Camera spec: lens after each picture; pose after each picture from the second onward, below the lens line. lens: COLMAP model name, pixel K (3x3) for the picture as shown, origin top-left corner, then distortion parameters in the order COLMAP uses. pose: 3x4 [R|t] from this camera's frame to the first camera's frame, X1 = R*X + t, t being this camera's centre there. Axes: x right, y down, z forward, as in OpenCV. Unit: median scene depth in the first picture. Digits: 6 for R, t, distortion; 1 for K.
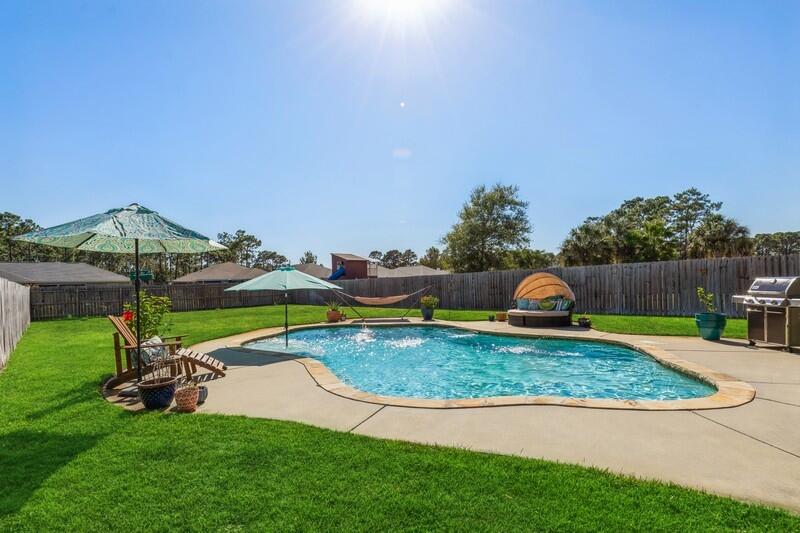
lens RADIAL K [[387.4, 0, 403.8], [0, 387.4, 281.4], [0, 0, 1]] dist [-0.002457, -0.000641]
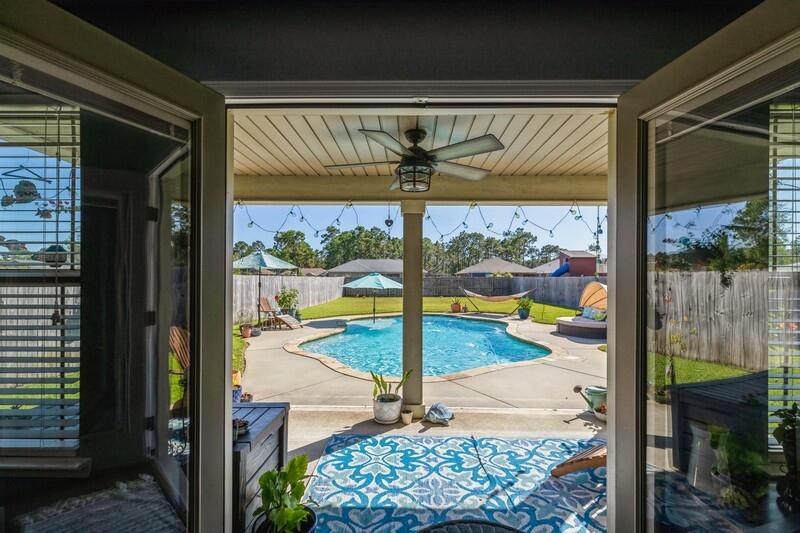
lens RADIAL K [[361.2, 0, 402.4], [0, 361.2, 280.4], [0, 0, 1]] dist [0.000717, -0.000128]
pose [[0.722691, 0.036709, -0.690196, 0.264188], [-0.021534, 0.999300, 0.030601, -0.018361], [0.690836, -0.007253, 0.722975, 0.003134]]
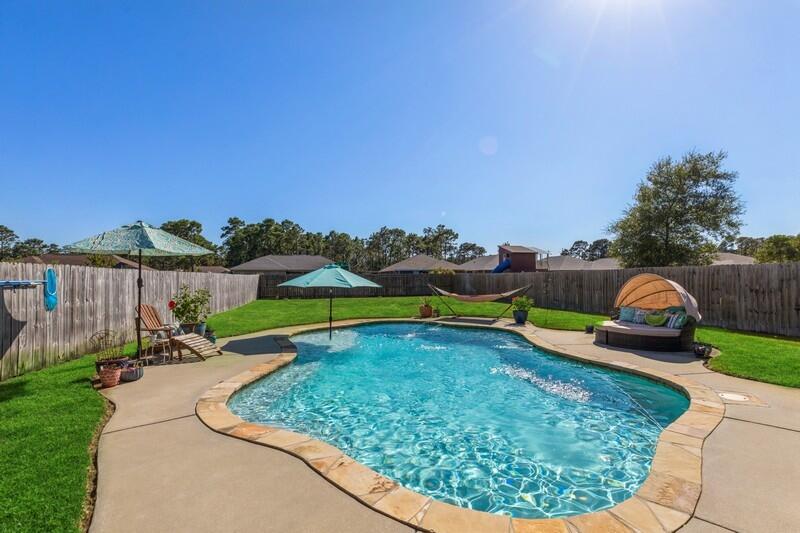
lens RADIAL K [[377.1, 0, 402.7], [0, 377.1, 274.2], [0, 0, 1]] dist [-0.001897, -0.000294]
pose [[0.862257, 0.022156, -0.505986, 0.132316], [-0.018627, 0.999754, 0.012035, -0.009077], [0.506129, -0.000952, 0.862457, 0.064340]]
